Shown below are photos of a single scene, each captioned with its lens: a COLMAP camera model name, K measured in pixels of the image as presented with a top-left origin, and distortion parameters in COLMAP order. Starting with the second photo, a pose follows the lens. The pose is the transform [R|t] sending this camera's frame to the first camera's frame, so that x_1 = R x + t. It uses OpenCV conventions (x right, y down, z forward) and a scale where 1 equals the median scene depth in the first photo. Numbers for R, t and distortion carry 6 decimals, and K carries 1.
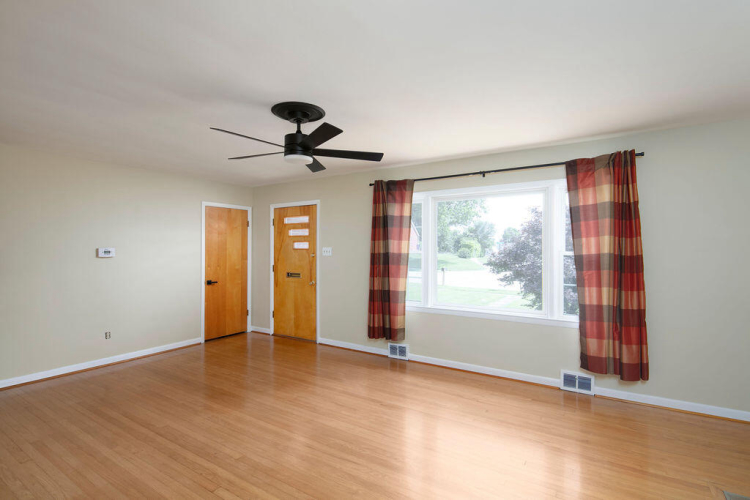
lens RADIAL K [[366.6, 0, 372.9], [0, 366.6, 247.5], [0, 0, 1]] dist [0.001922, -0.003065]
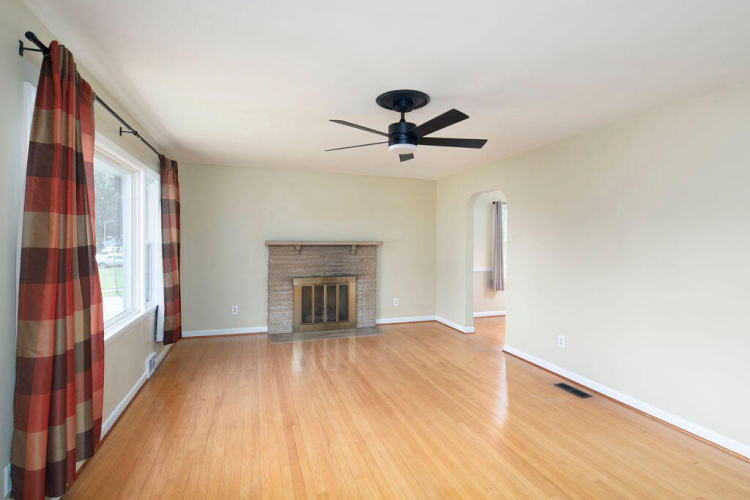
lens RADIAL K [[366.6, 0, 377.4], [0, 366.6, 240.1], [0, 0, 1]] dist [0.001922, -0.003065]
pose [[-0.786584, -0.007519, 0.617438, -0.459086], [-0.012020, 0.999923, -0.003136, 0.003789], [-0.617366, -0.009889, -0.786614, 1.098099]]
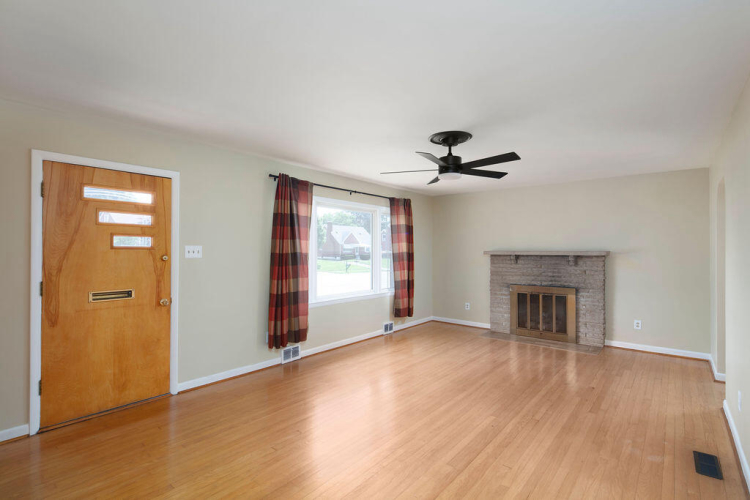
lens RADIAL K [[366.6, 0, 375.0], [0, 366.6, 250.9], [0, 0, 1]] dist [0.001922, -0.003065]
pose [[0.110434, -0.002912, 0.993879, -0.874762], [-0.008889, 0.999953, 0.003917, 0.003679], [-0.993844, -0.009267, 0.110402, 0.673846]]
